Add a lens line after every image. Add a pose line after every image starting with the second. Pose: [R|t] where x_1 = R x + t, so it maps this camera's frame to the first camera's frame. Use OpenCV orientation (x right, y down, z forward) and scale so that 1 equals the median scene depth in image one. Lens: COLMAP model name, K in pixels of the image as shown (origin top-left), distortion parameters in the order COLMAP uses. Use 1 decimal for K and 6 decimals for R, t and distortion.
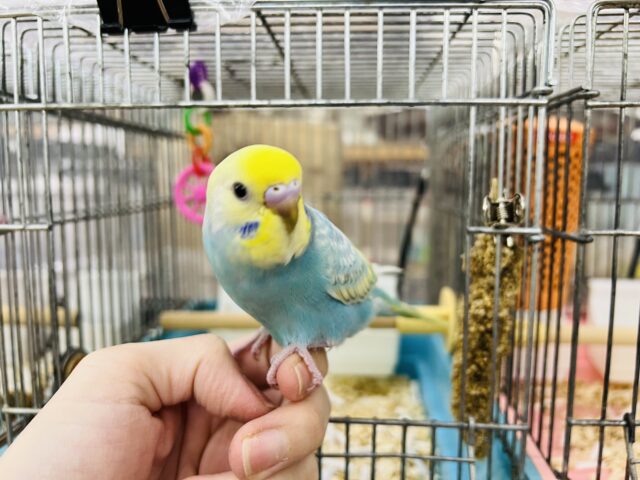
lens RADIAL K [[524.5, 0, 320.0], [0, 524.5, 240.0], [0, 0, 1]] dist [0.006608, -0.007086]
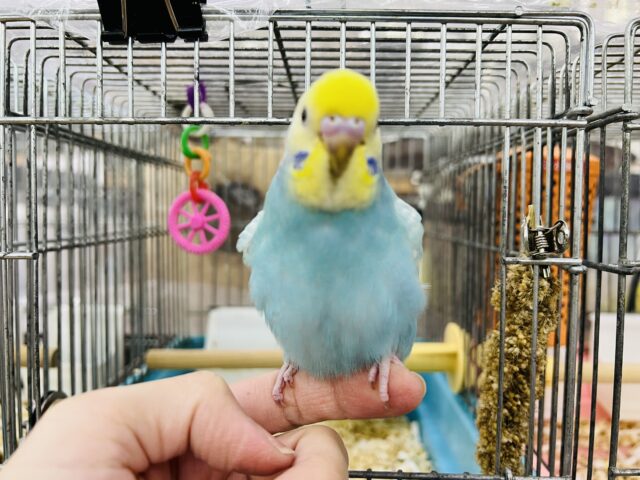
lens RADIAL K [[524.5, 0, 320.0], [0, 524.5, 240.0], [0, 0, 1]] dist [0.006608, -0.007086]
pose [[0.998817, 0.005650, 0.048291, -0.078435], [-0.002499, 0.997878, -0.065067, 0.006039], [-0.048556, 0.064869, 0.996712, 0.095847]]
